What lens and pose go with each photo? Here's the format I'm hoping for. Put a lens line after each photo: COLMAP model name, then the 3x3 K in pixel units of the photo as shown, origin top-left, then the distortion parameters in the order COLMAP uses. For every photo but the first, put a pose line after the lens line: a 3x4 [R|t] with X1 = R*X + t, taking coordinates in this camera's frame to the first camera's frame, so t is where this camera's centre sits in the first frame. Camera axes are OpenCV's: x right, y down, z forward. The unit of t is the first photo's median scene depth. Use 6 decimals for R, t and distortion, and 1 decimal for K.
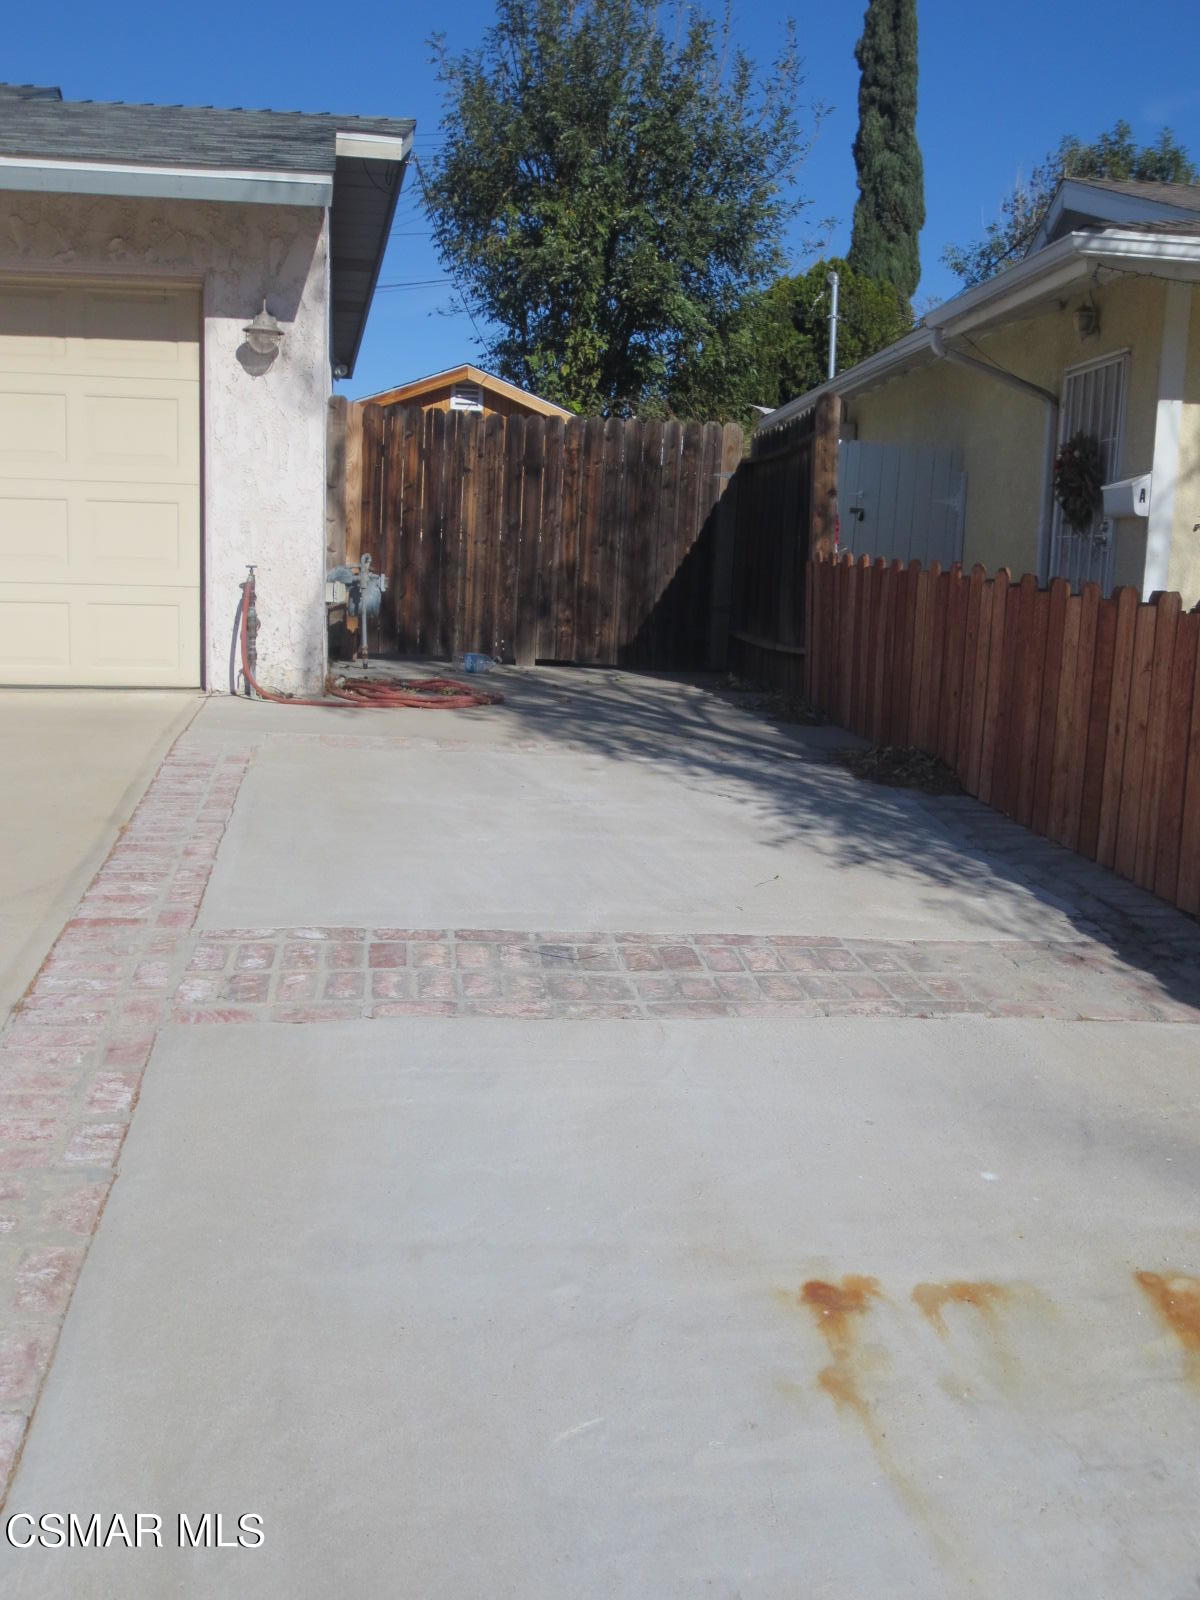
lens RADIAL K [[1532.4, 0, 593.1], [0, 1532.4, 807.2], [0, 0, 1]] dist [-0.023221, 0.000000]
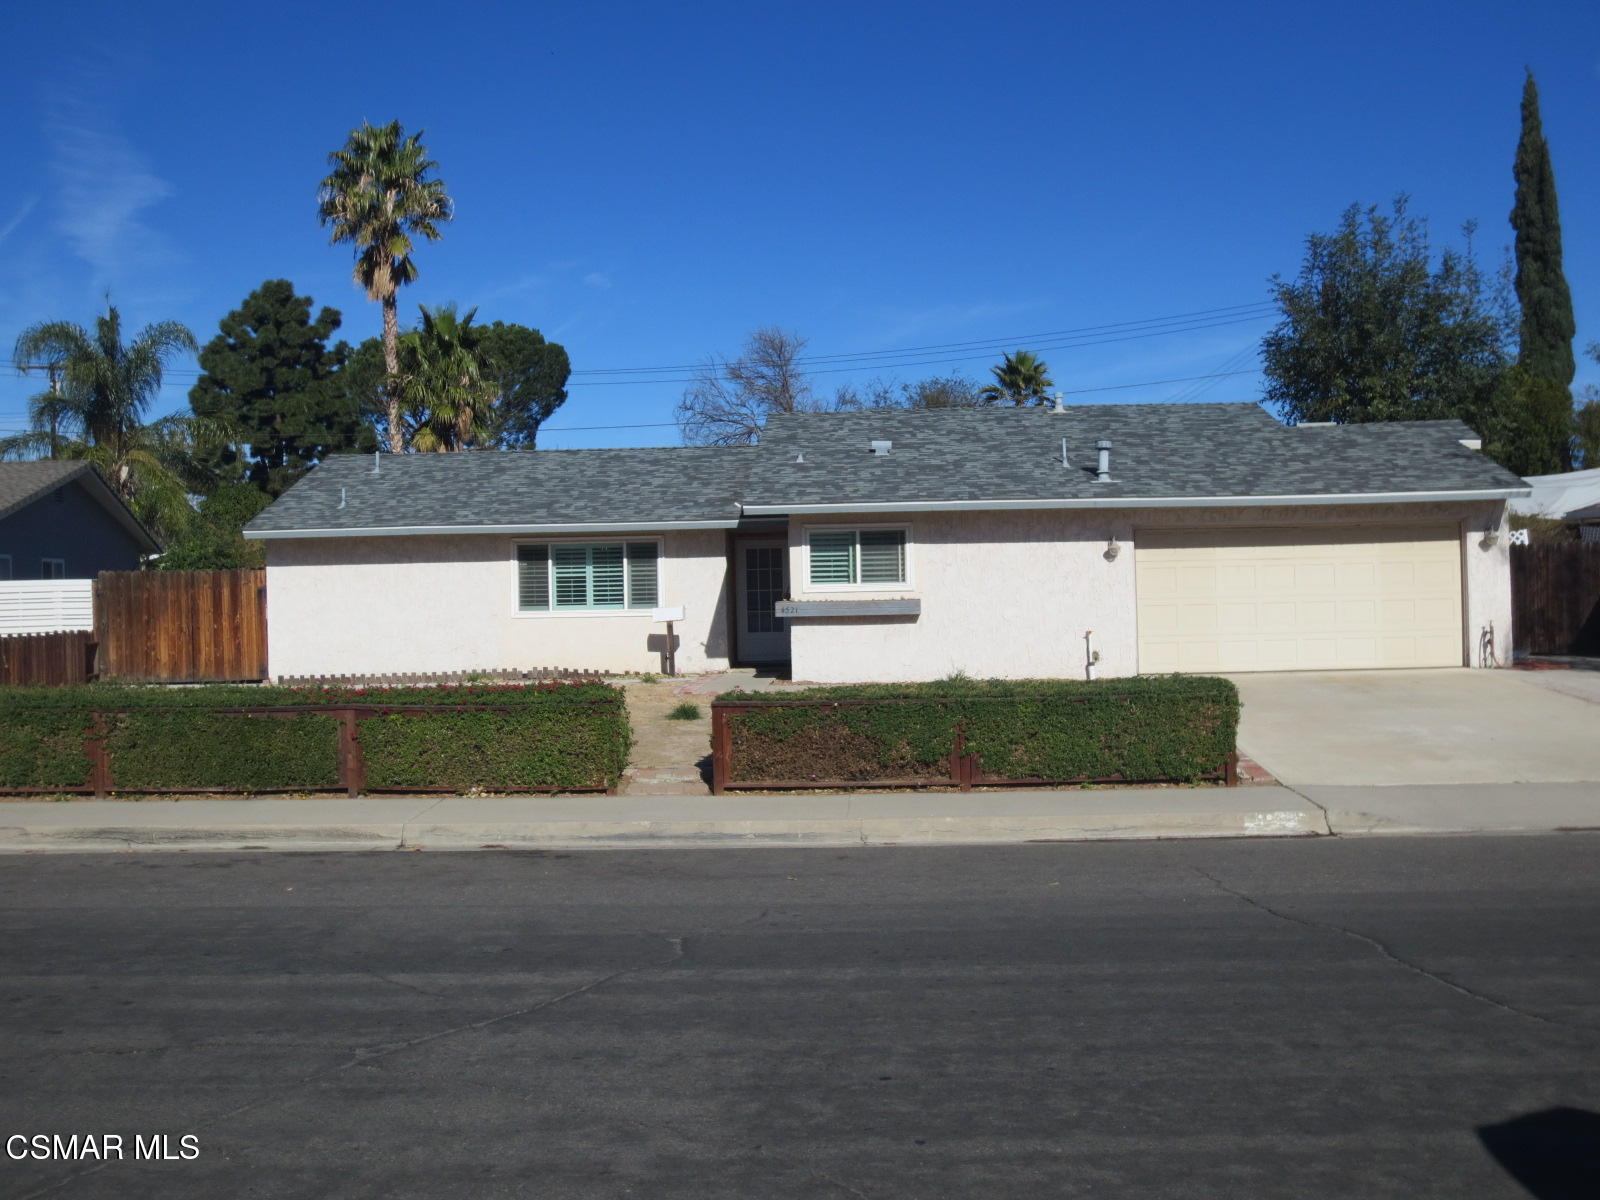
lens RADIAL K [[1532.4, 0, 804.1], [0, 1532.4, 584.9], [0, 0, 1]] dist [-0.023221, 0.000000]
pose [[0.978709, -0.051843, -0.198596, -0.205778], [0.020676, 0.987555, -0.155909, 0.041909], [0.204208, 0.148483, 0.967601, -0.444223]]
